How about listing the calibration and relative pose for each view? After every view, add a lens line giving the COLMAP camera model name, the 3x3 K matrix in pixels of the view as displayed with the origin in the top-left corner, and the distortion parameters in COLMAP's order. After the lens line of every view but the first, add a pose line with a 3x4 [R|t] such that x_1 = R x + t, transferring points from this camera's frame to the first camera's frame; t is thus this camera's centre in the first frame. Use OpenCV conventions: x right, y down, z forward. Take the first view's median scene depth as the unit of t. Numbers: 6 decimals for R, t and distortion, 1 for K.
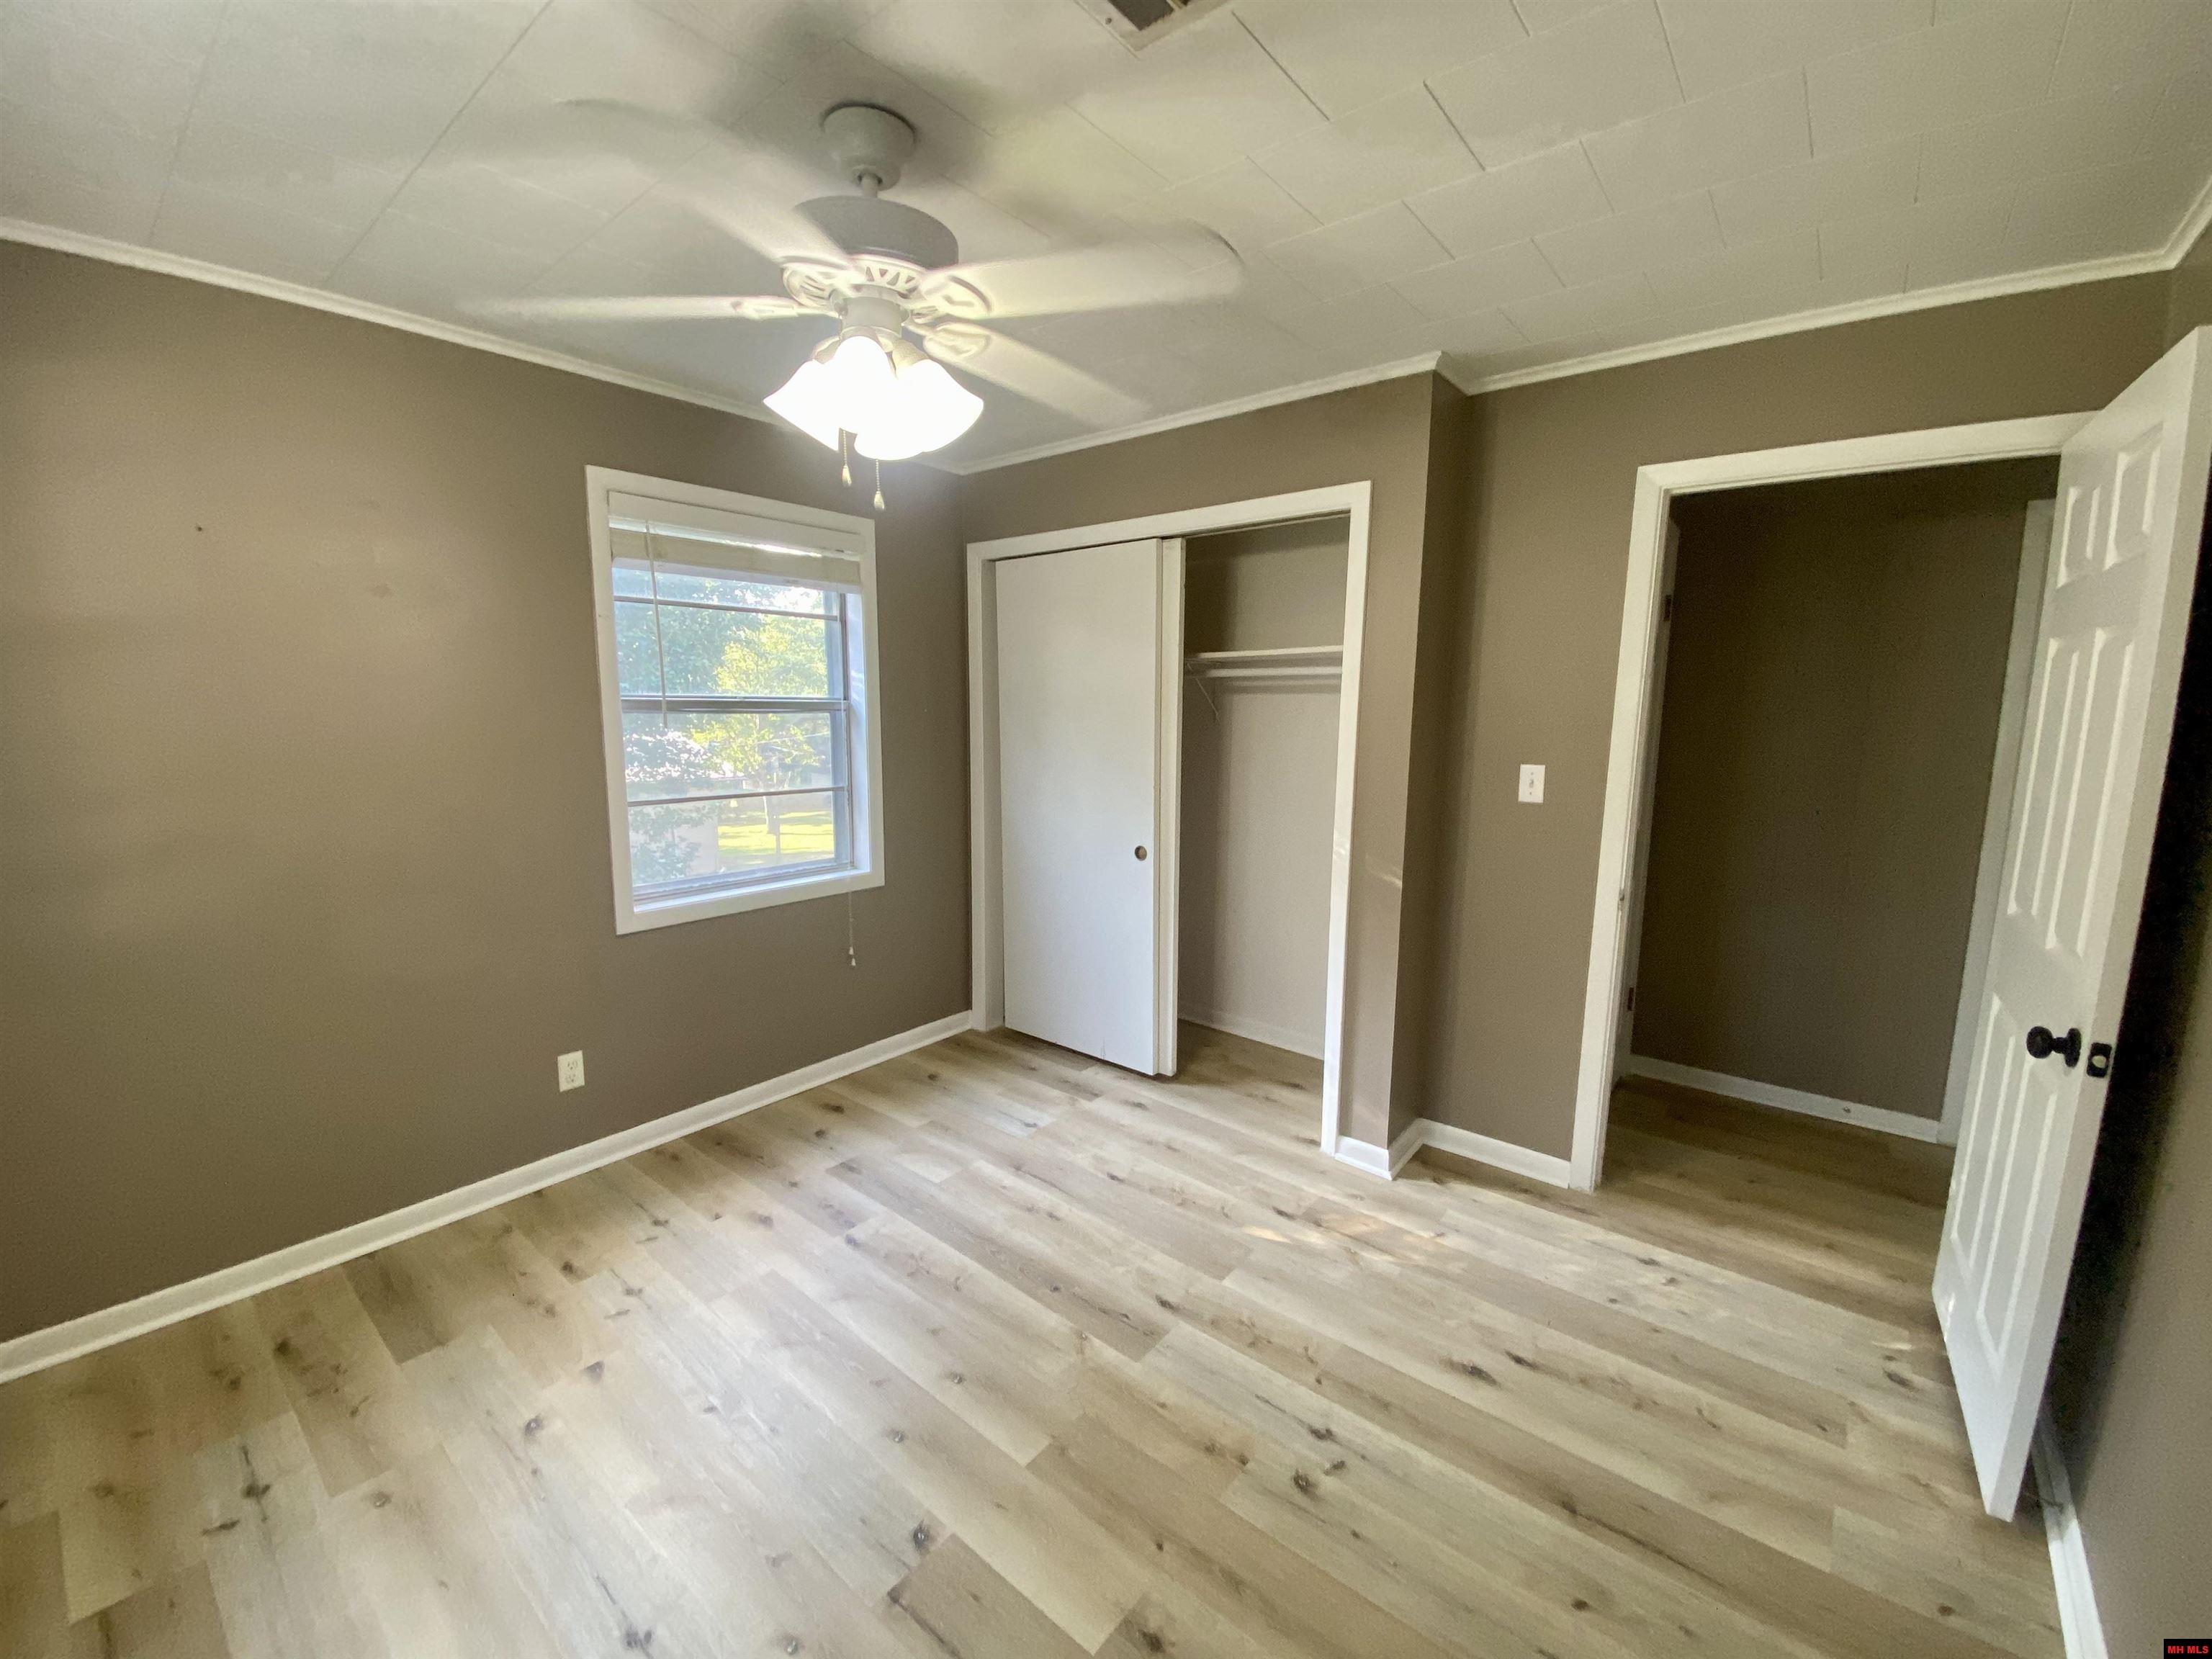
lens RADIAL K [[889.9, 0, 1082.7], [0, 889.9, 828.6], [0, 0, 1]] dist [0.016808, -0.015917]
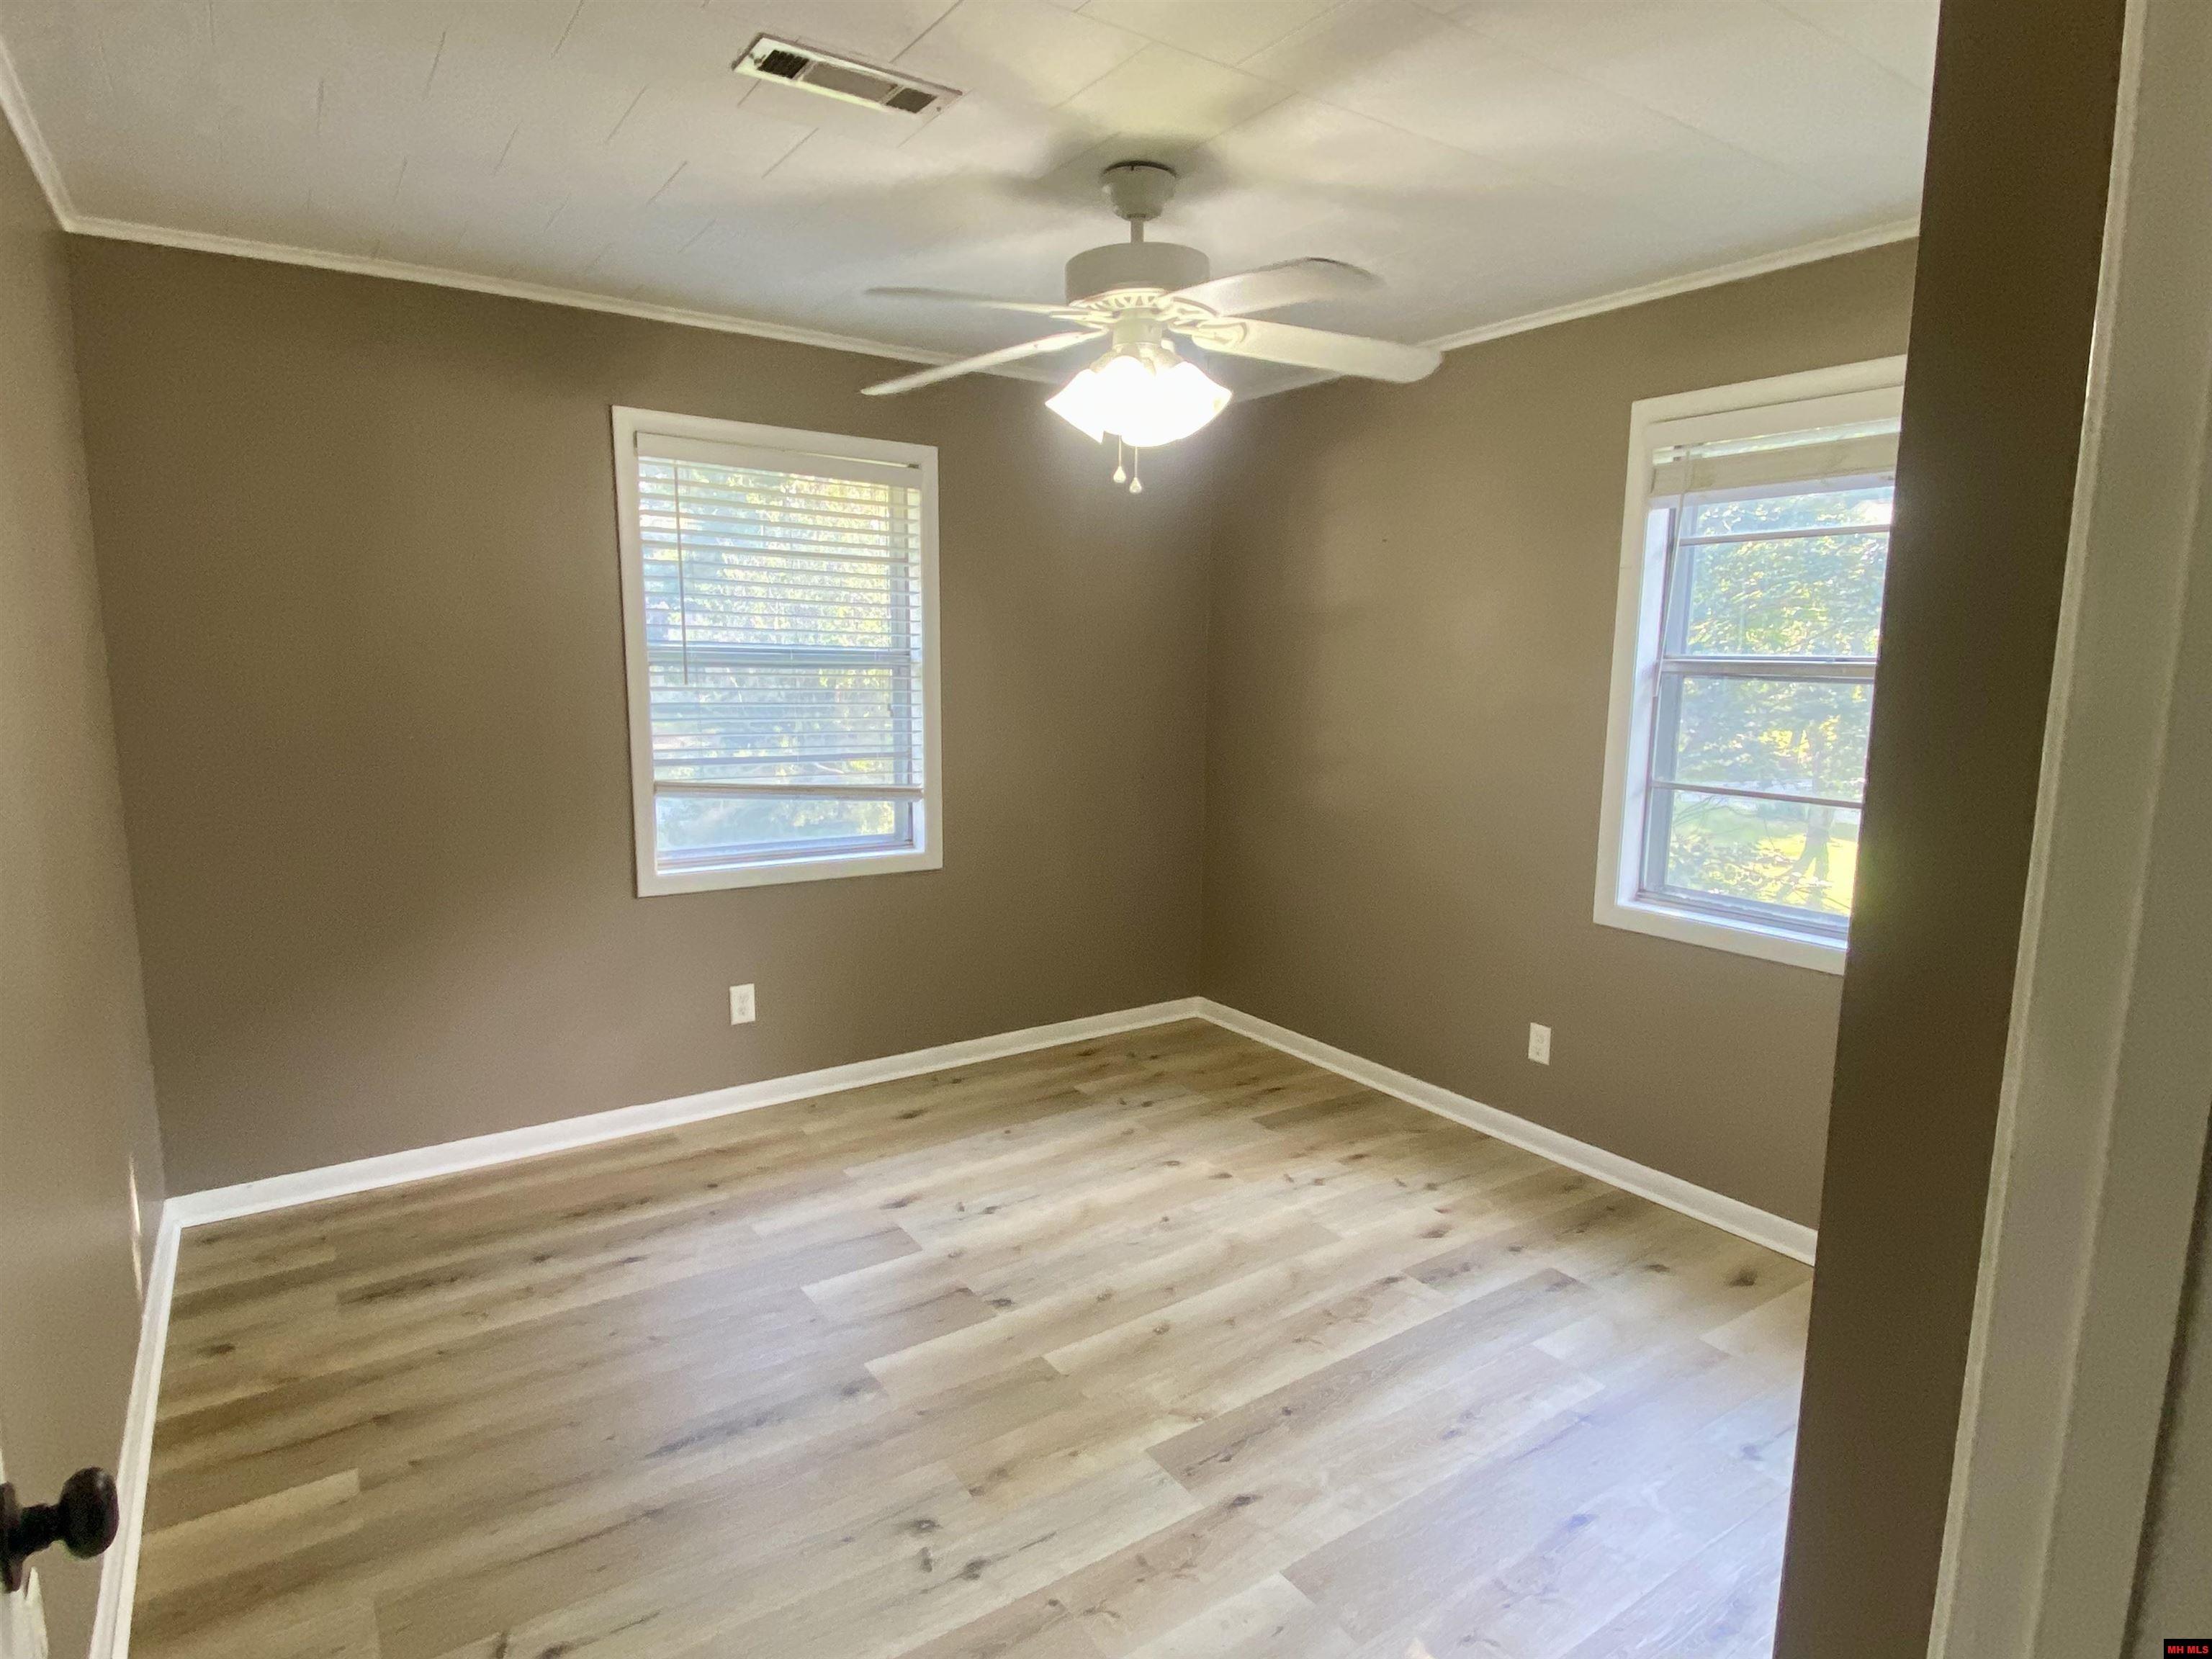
lens RADIAL K [[1213.0, 0, 1106.0], [0, 1213.0, 829.5], [0, 0, 1]] dist [0.053902, -0.000344]
pose [[-0.256569, 0.134294, -0.957151, 1.015615], [-0.151868, 0.972398, 0.177142, -0.153333], [0.954520, 0.190809, -0.229092, 1.040848]]
